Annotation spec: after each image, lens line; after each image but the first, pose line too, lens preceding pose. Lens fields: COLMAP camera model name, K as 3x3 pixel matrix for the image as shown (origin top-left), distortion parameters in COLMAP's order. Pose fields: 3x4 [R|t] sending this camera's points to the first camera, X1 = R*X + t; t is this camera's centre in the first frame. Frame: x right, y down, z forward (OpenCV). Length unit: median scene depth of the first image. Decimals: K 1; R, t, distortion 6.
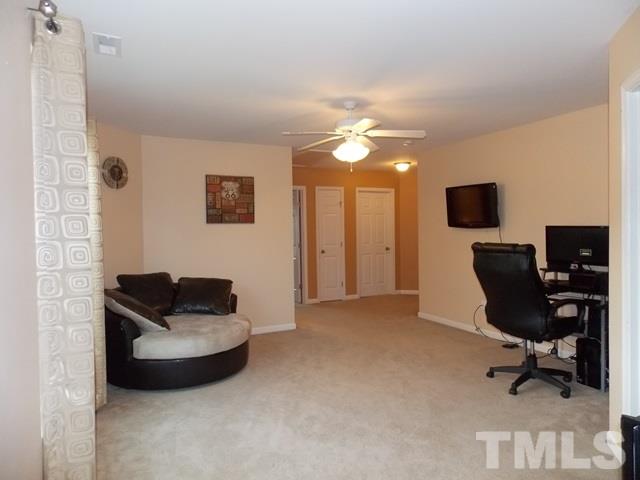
lens RADIAL K [[421.9, 0, 320.7], [0, 421.9, 236.2], [0, 0, 1]] dist [0.000208, -0.001078]
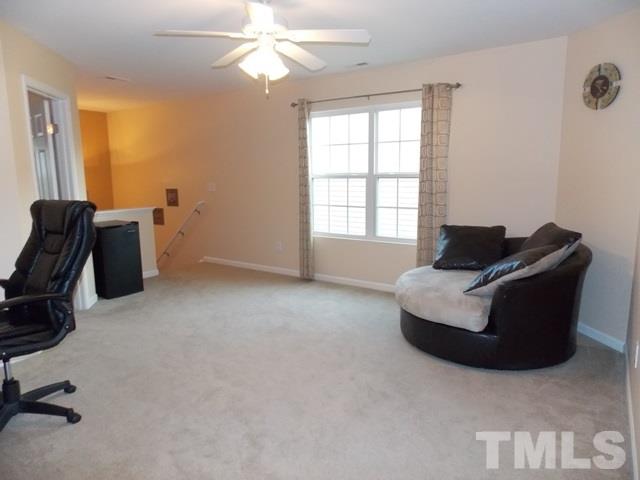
lens RADIAL K [[421.9, 0, 320.7], [0, 421.9, 236.2], [0, 0, 1]] dist [0.000208, -0.001078]
pose [[-0.878215, 0.100175, -0.467658, 0.255014], [0.019153, 0.984401, 0.174896, -0.029893], [0.477883, 0.144640, -0.866434, 1.243132]]
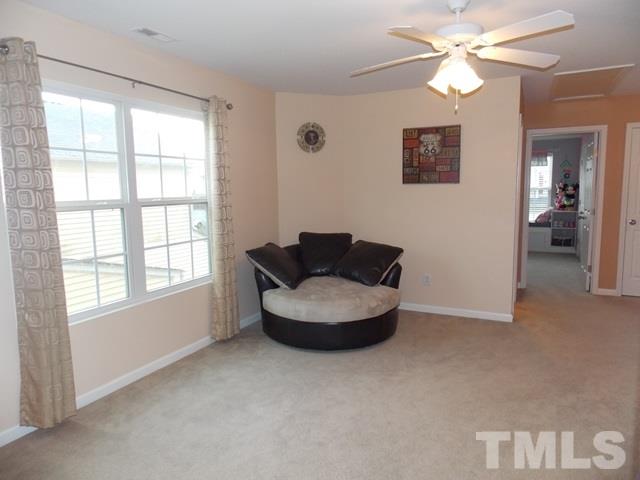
lens RADIAL K [[421.9, 0, 320.7], [0, 421.9, 236.2], [0, 0, 1]] dist [0.000208, -0.001078]
pose [[0.604145, 0.097621, -0.790872, 0.352959], [-0.008520, 0.993203, 0.116087, -0.022050], [0.796829, -0.063395, 0.600870, 0.307047]]
